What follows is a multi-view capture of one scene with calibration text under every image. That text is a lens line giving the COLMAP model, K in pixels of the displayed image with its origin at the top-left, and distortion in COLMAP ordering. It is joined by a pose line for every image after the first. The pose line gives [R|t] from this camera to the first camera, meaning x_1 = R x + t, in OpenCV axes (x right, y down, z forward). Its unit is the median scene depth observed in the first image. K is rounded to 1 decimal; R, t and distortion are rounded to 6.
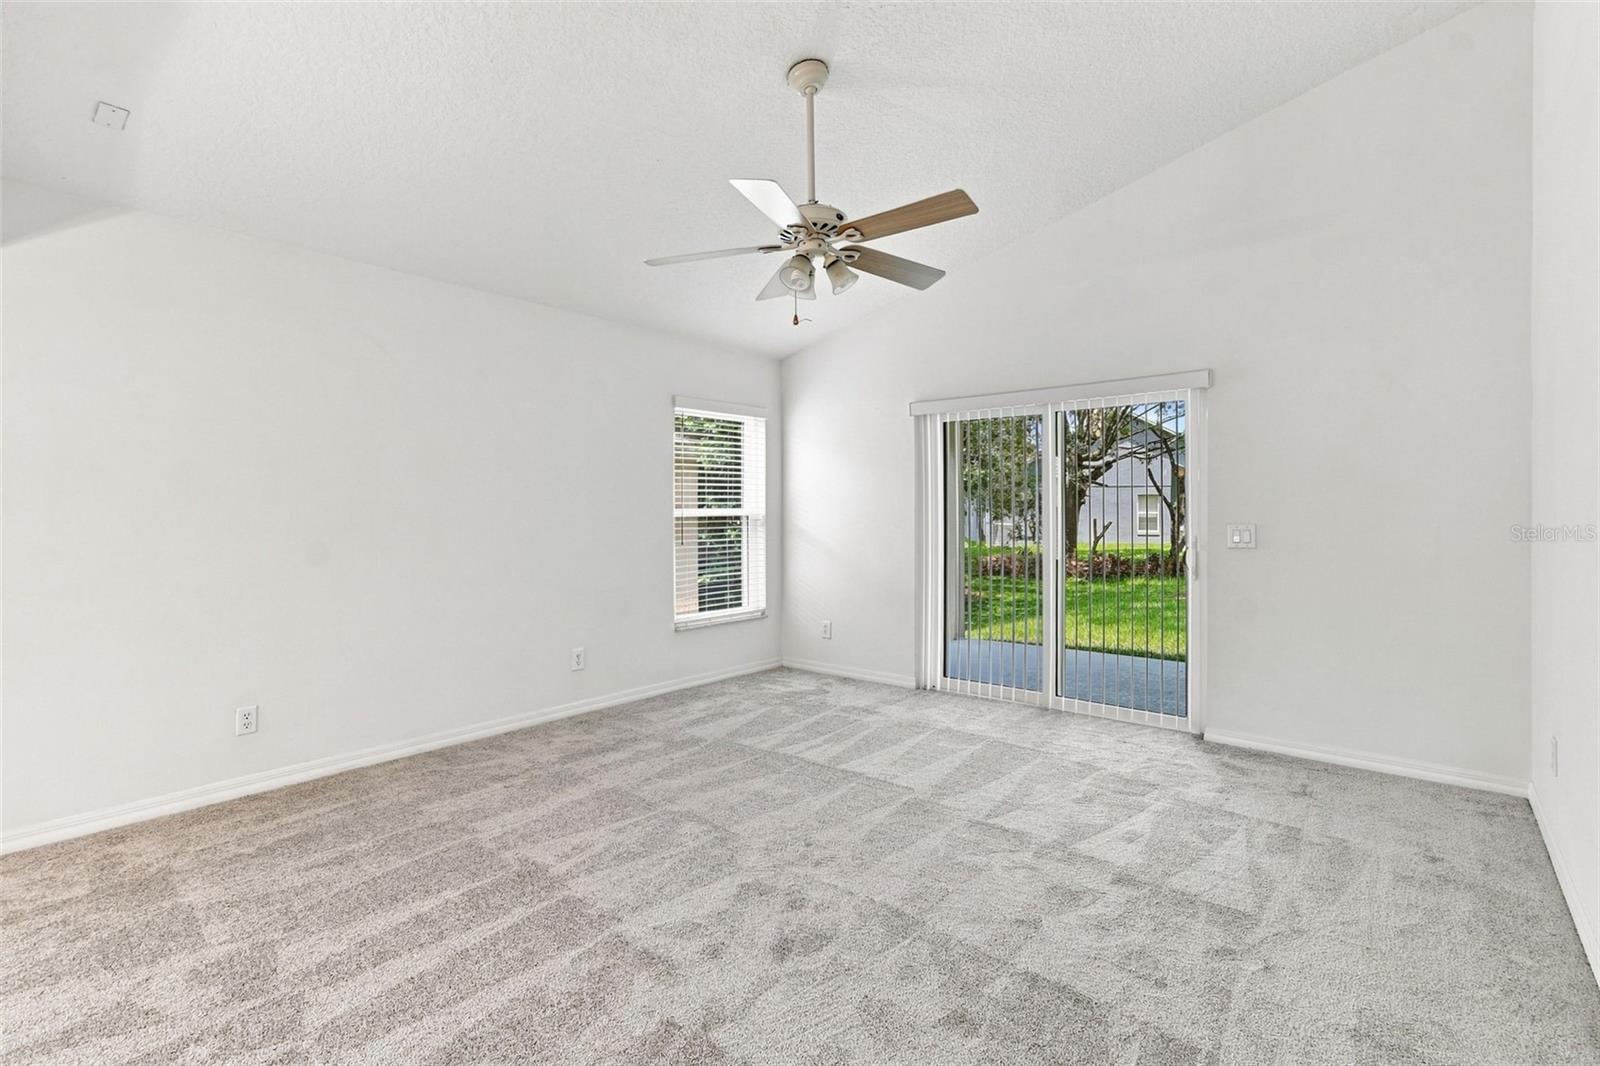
lens RADIAL K [[726.2, 0, 814.6], [0, 726.2, 520.6], [0, 0, 1]] dist [-0.000136, 0.000817]
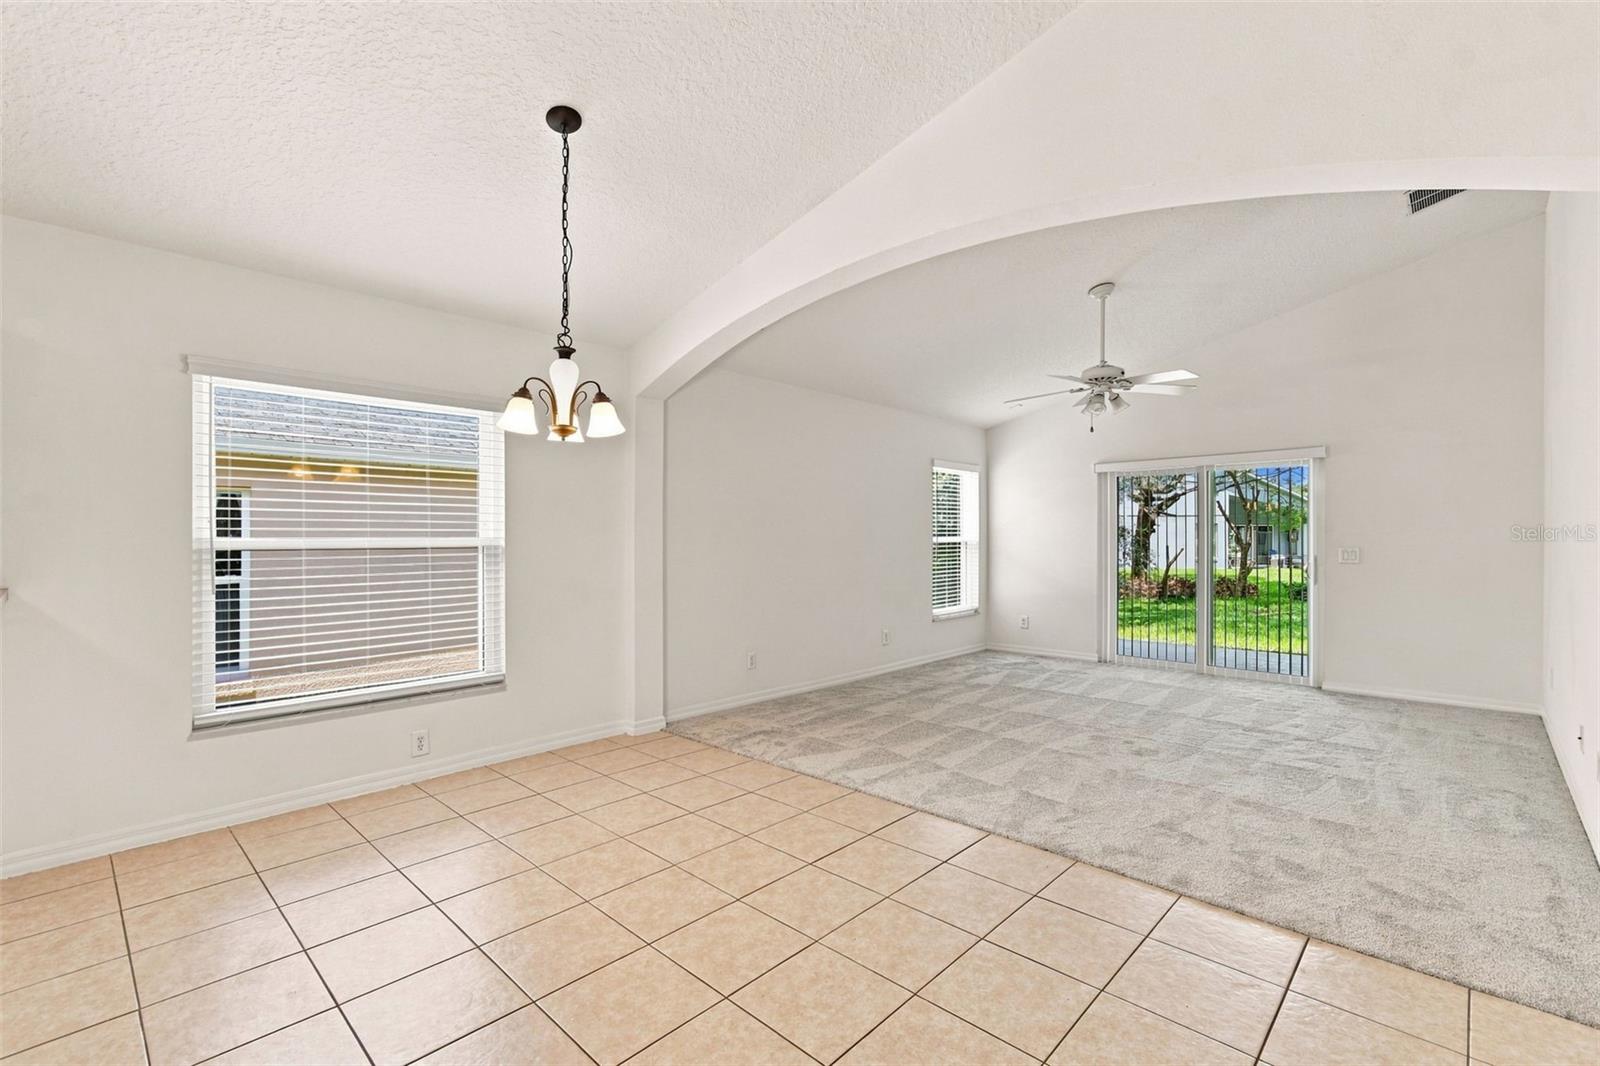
lens RADIAL K [[726.2, 0, 791.9], [0, 726.2, 540.5], [0, 0, 1]] dist [-0.000136, 0.000817]
pose [[0.998210, -0.001534, -0.059793, -0.585405], [0.000793, 0.999922, -0.012425, 0.012903], [0.059807, 0.012356, 0.998133, -0.717047]]
